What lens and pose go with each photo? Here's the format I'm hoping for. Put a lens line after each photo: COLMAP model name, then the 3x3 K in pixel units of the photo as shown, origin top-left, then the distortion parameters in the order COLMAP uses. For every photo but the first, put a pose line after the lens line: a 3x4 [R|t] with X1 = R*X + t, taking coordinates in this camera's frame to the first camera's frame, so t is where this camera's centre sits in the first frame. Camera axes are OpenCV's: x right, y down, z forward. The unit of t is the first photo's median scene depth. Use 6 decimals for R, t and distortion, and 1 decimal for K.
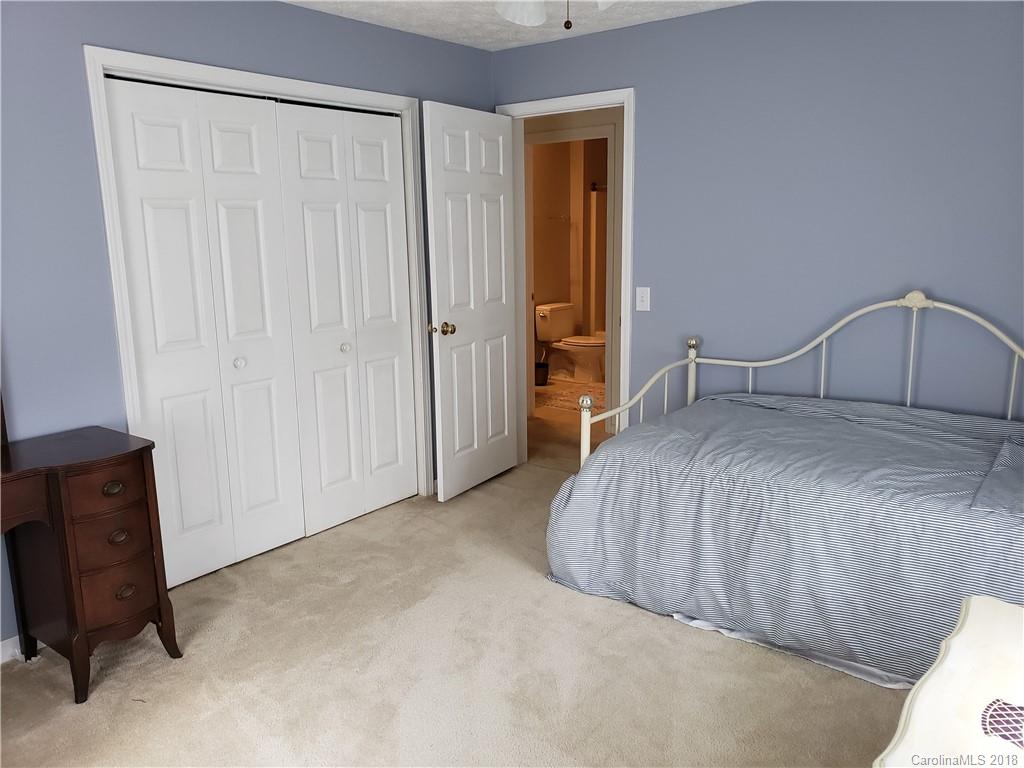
lens RADIAL K [[806.9, 0, 513.2], [0, 806.9, 383.9], [0, 0, 1]] dist [0.031148, -0.042594]
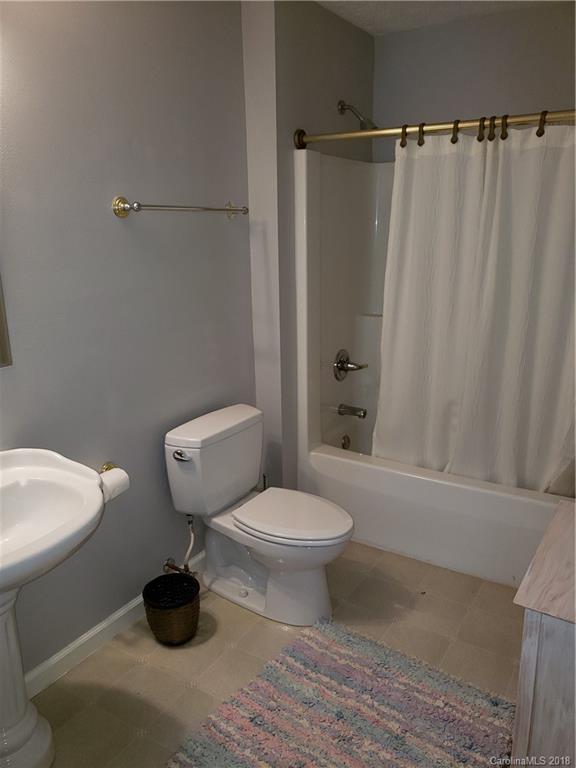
lens RADIAL K [[605.2, 0, 287.6], [0, 605.2, 384.1], [0, 0, 1]] dist [0.031148, -0.042594]
pose [[0.994080, -0.028305, 0.104896, 0.054054], [0.023357, 0.998569, 0.048099, -0.126131], [-0.106107, -0.045364, 0.993319, 0.664398]]
